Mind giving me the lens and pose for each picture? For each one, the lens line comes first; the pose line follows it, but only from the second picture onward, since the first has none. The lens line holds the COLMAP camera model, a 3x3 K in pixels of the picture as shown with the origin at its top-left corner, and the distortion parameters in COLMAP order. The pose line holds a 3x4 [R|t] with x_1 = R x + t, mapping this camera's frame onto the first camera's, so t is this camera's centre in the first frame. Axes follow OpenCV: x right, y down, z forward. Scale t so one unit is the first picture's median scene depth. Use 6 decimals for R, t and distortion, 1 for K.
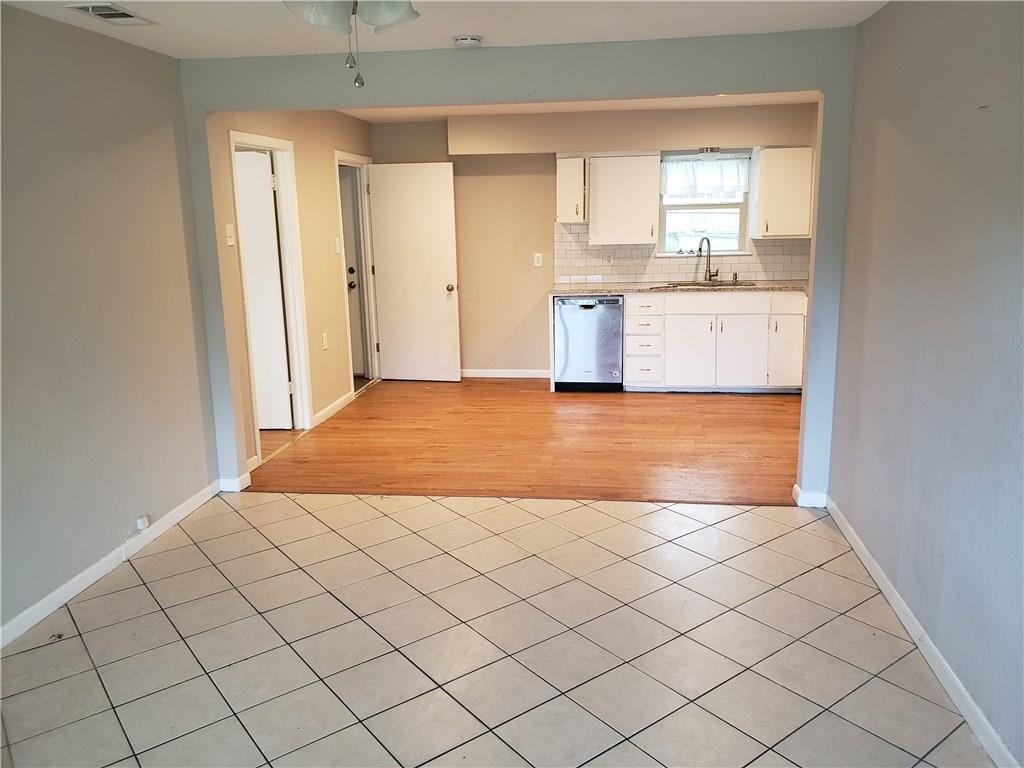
lens RADIAL K [[847.8, 0, 512.0], [0, 847.8, 384.0], [0, 0, 1]] dist [0.122399, -0.172345]
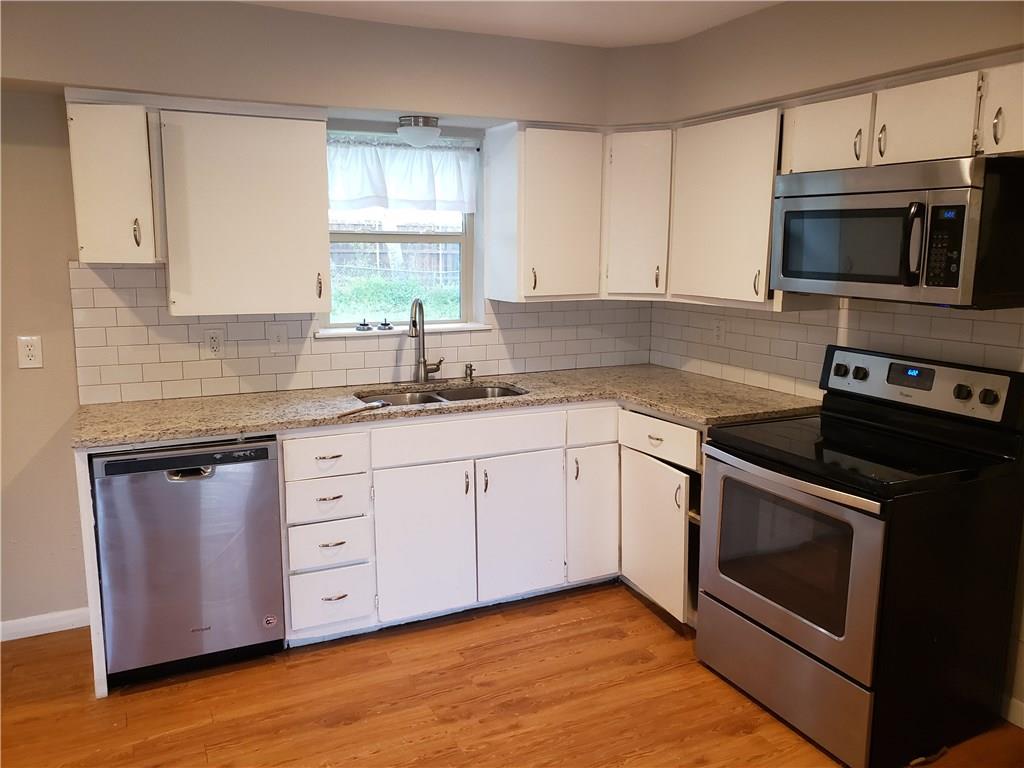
lens RADIAL K [[847.8, 0, 512.0], [0, 847.8, 384.0], [0, 0, 1]] dist [0.122399, -0.172345]
pose [[0.851467, -0.063151, 0.520592, 0.010802], [0.089419, 0.995668, -0.025472, -0.103269], [-0.516729, 0.068239, 0.853425, 0.547760]]
